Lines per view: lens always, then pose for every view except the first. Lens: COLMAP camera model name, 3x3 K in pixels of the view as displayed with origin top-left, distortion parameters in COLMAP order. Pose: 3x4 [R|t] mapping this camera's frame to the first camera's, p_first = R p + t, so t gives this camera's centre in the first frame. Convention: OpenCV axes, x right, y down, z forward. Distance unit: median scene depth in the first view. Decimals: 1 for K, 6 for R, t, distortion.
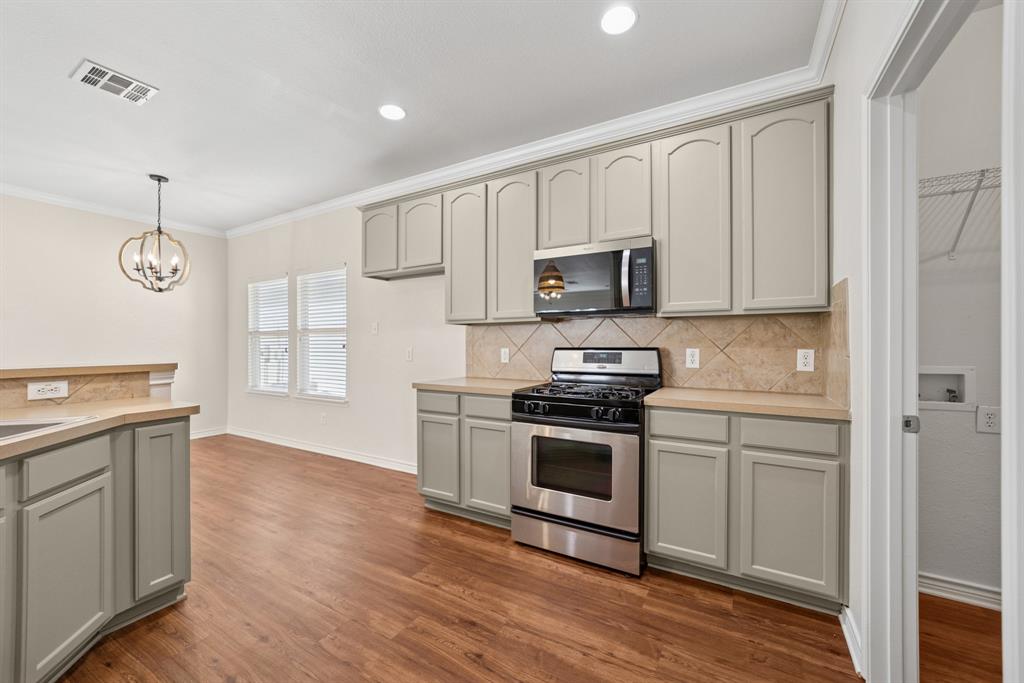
lens RADIAL K [[401.7, 0, 508.7], [0, 401.7, 344.6], [0, 0, 1]] dist [0.000121, 0.002880]
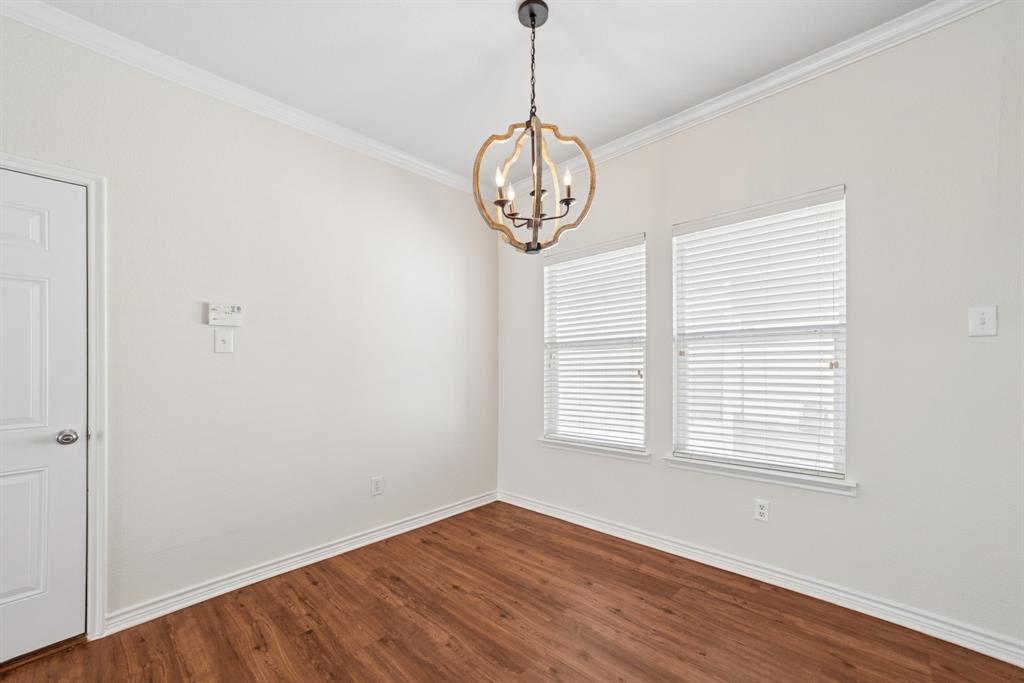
lens RADIAL K [[401.7, 0, 493.6], [0, 401.7, 364.1], [0, 0, 1]] dist [0.000121, 0.002880]
pose [[0.973700, -0.002061, -0.227825, -1.446735], [-0.000370, 0.999943, -0.010629, 0.017312], [0.227834, 0.010433, 0.973644, 0.944890]]
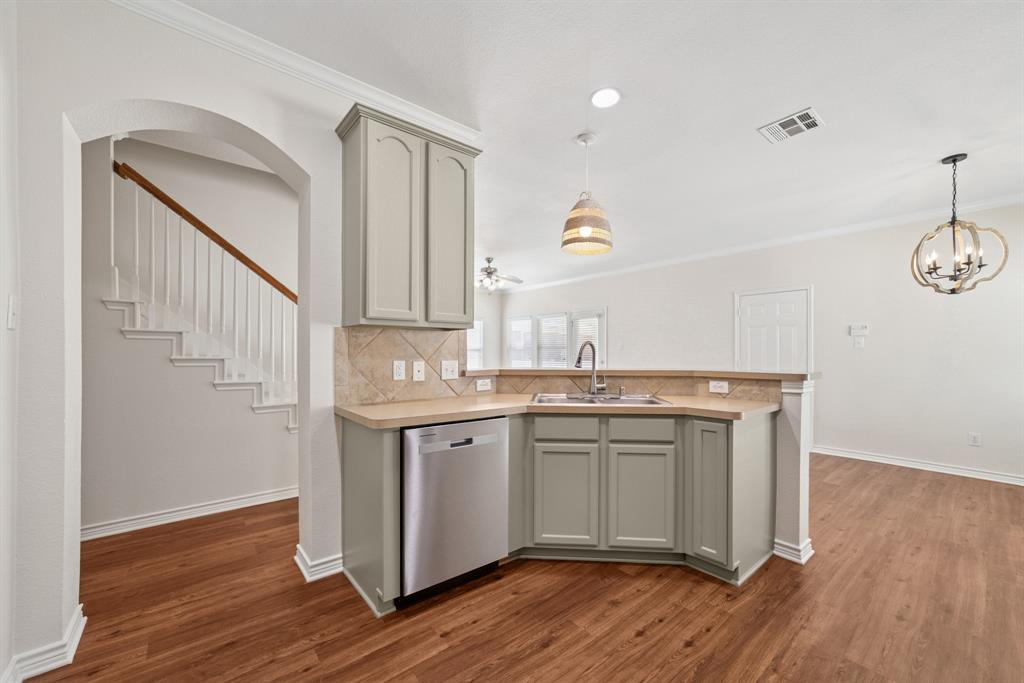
lens RADIAL K [[401.7, 0, 525.5], [0, 401.7, 355.5], [0, 0, 1]] dist [0.000121, 0.002880]
pose [[-0.322489, 0.006121, -0.946553, 0.408439], [-0.005598, 0.999949, 0.008374, -0.005950], [0.946557, 0.008000, -0.322439, 0.782341]]
